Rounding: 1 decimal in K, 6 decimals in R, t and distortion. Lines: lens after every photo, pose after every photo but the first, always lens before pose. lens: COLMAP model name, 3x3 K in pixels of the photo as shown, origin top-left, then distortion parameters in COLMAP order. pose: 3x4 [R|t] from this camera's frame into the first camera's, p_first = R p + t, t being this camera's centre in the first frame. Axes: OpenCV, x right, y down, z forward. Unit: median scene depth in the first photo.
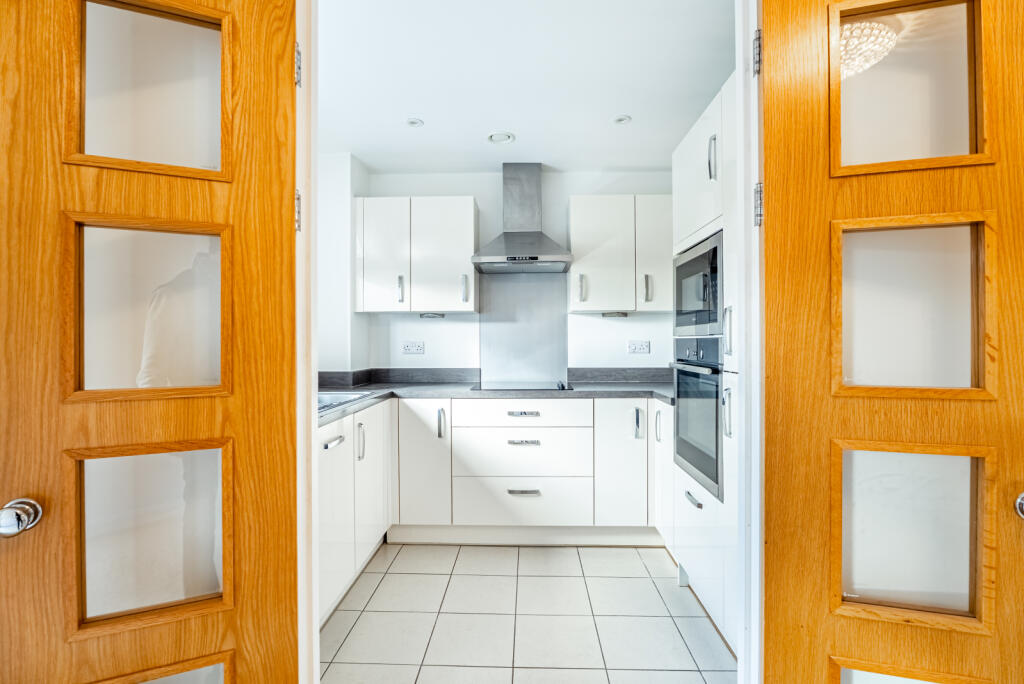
lens RADIAL K [[469.0, 0, 513.0], [0, 469.0, 340.2], [0, 0, 1]] dist [-0.019339, -0.000015]
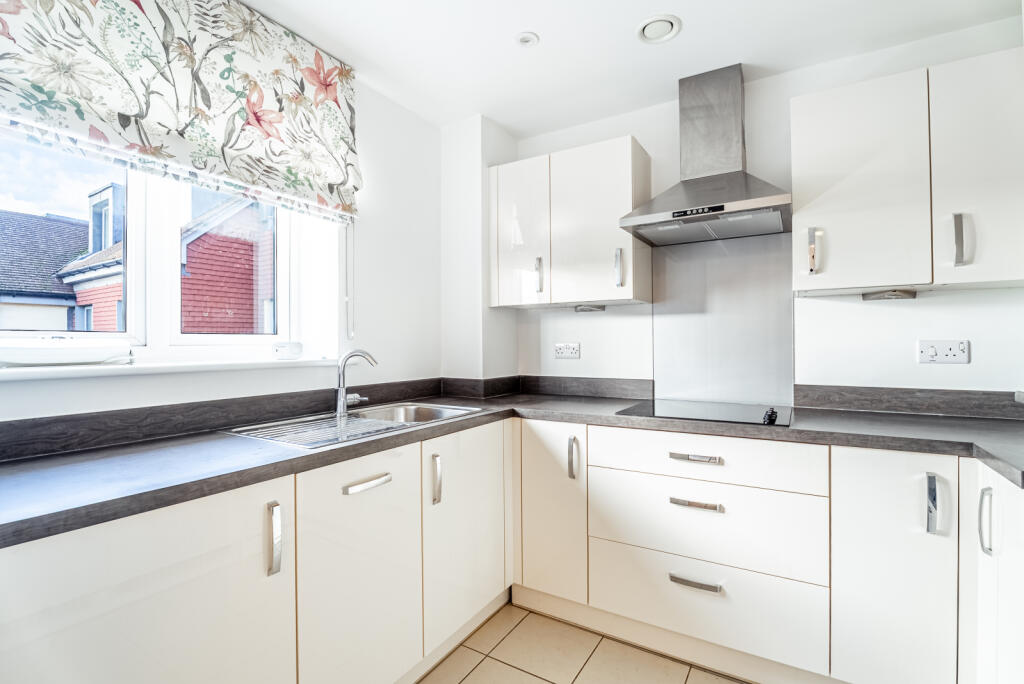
lens RADIAL K [[469.0, 0, 513.0], [0, 469.0, 340.2], [0, 0, 1]] dist [-0.019339, -0.000015]
pose [[0.868539, -0.004611, -0.495600, 0.118135], [0.004167, 0.999989, -0.002001, 0.000083], [0.495604, -0.000327, 0.868548, 0.338614]]
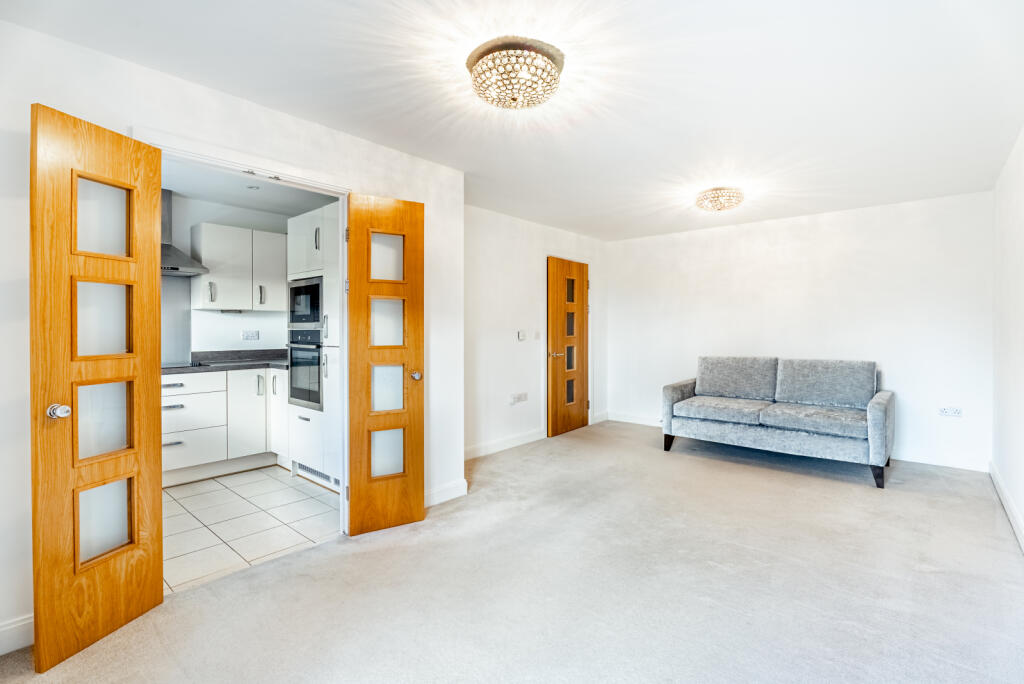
lens RADIAL K [[474.5, 0, 511.9], [0, 474.5, 330.6], [0, 0, 1]] dist [-0.001031, -0.000082]
pose [[0.634892, -0.001171, 0.772600, -0.394955], [-0.002458, 0.999991, 0.003536, -0.007247], [-0.772597, -0.004144, 0.634884, -0.599851]]
